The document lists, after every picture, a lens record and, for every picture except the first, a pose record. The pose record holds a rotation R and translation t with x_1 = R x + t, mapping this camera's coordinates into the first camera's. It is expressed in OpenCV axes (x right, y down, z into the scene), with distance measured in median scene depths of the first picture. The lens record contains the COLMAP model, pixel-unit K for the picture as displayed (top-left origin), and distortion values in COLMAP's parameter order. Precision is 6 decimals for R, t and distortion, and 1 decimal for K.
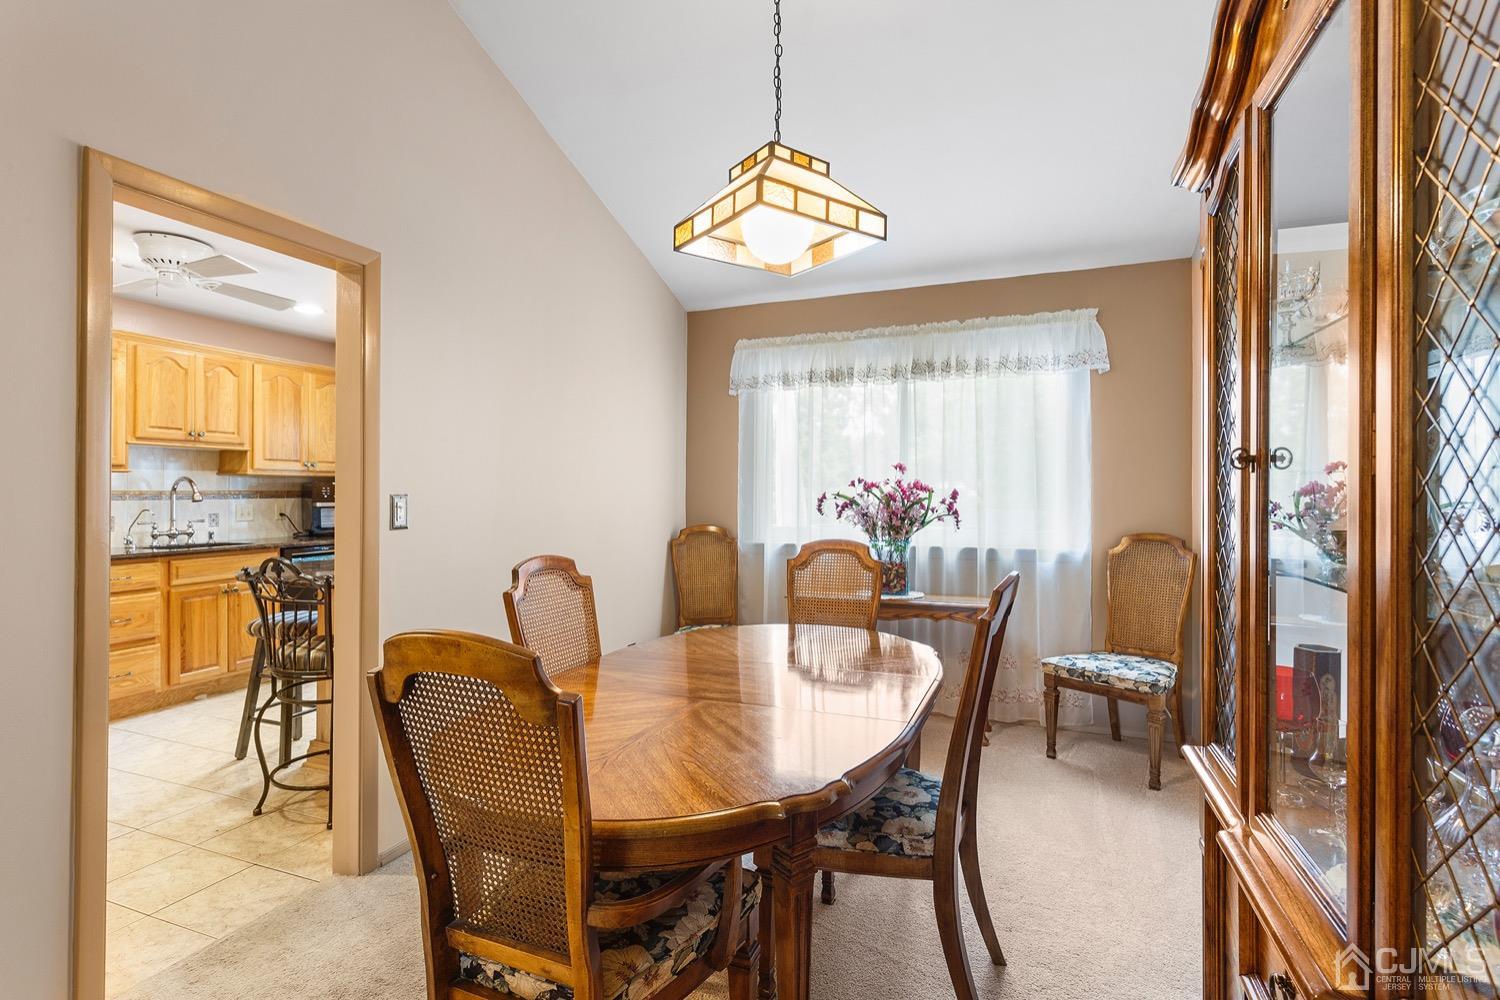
lens RADIAL K [[717.2, 0, 742.0], [0, 717.2, 488.1], [0, 0, 1]] dist [0.004165, 0.000468]
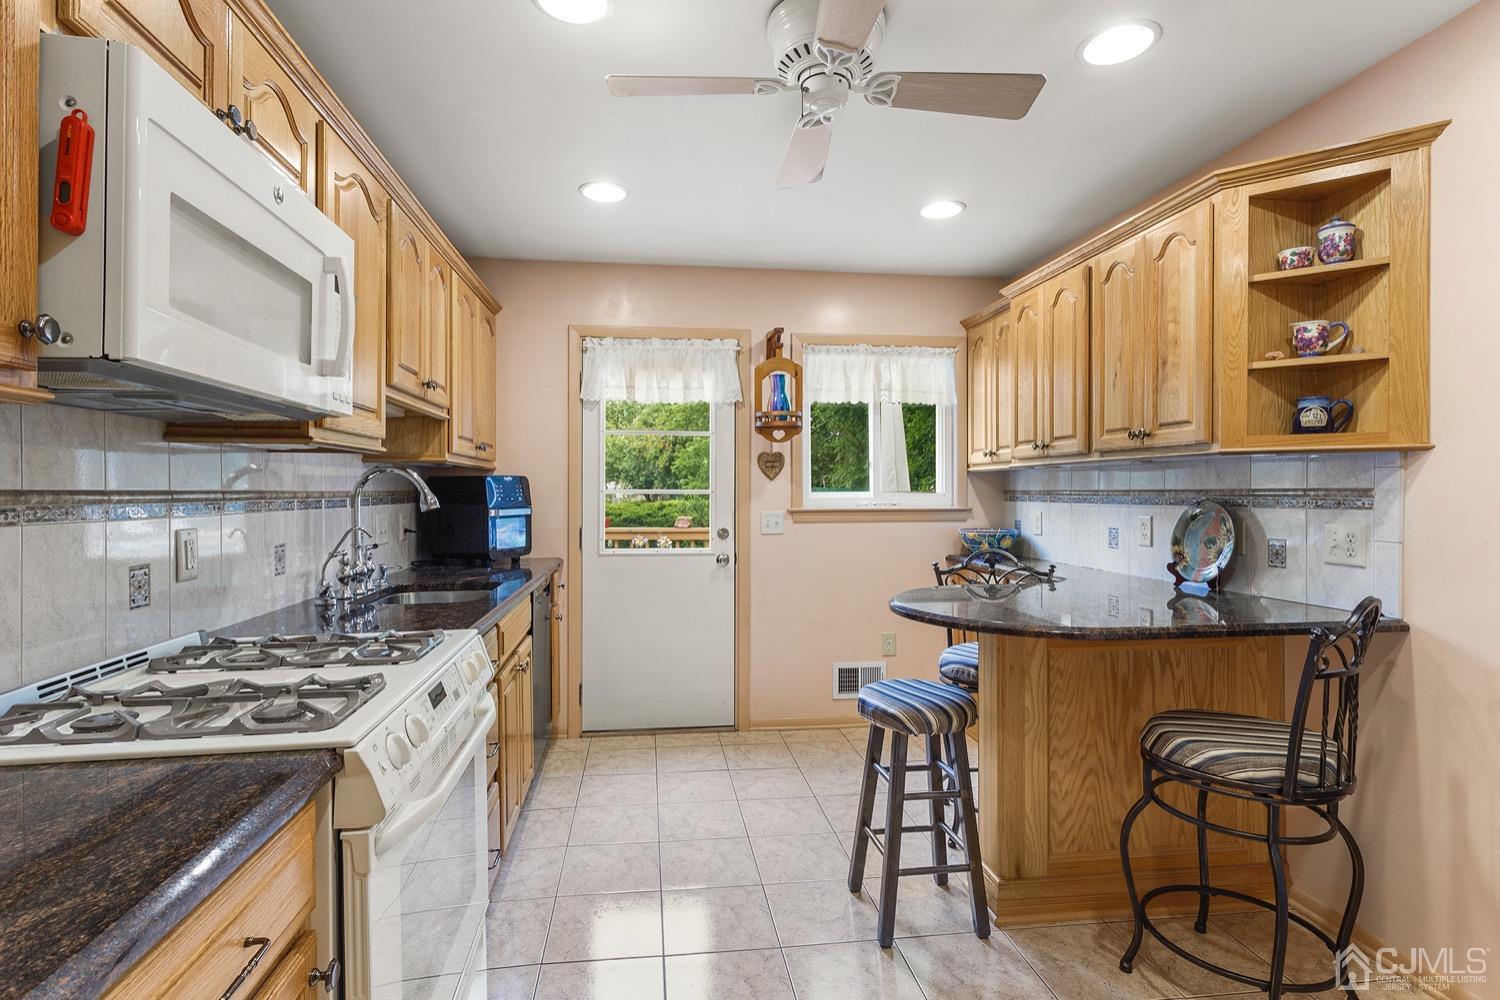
lens RADIAL K [[717.2, 0, 753.1], [0, 717.2, 494.5], [0, 0, 1]] dist [0.004165, 0.000468]
pose [[0.883885, -0.008659, 0.467623, -0.783083], [0.004921, 0.999945, 0.009215, 0.003168], [-0.467678, -0.005843, 0.883880, 0.408715]]
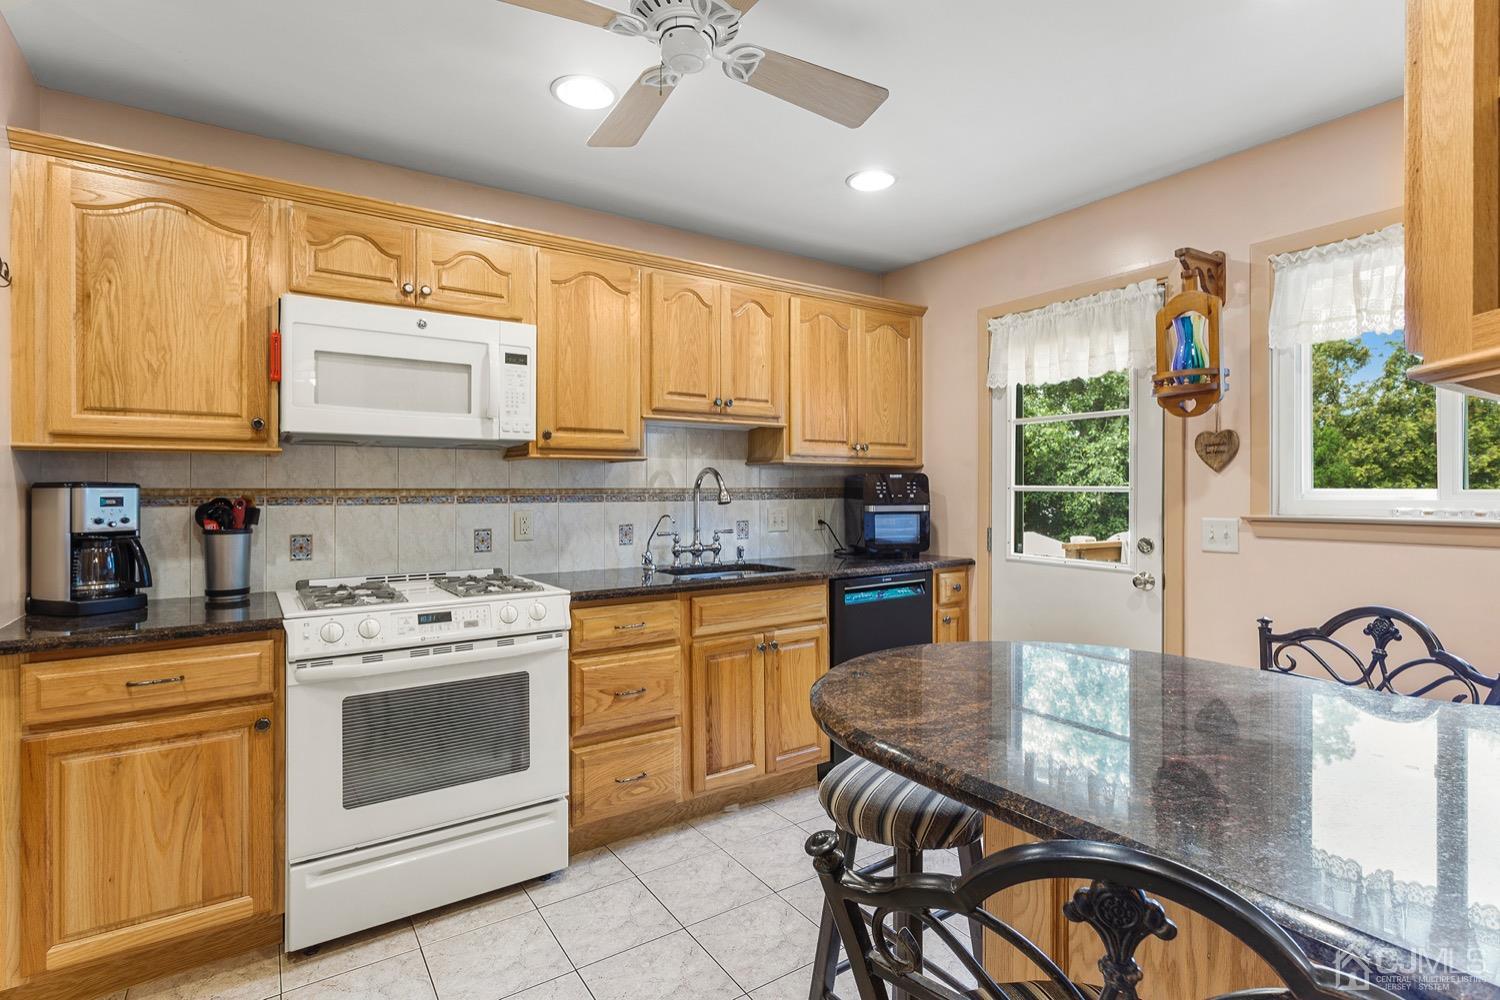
lens RADIAL K [[717.2, 0, 749.3], [0, 717.2, 493.8], [0, 0, 1]] dist [0.004165, 0.000468]
pose [[0.820965, -0.001792, -0.570976, -0.355597], [0.006944, 0.999952, 0.006847, 0.004855], [0.570936, -0.009586, 0.820939, 0.462696]]
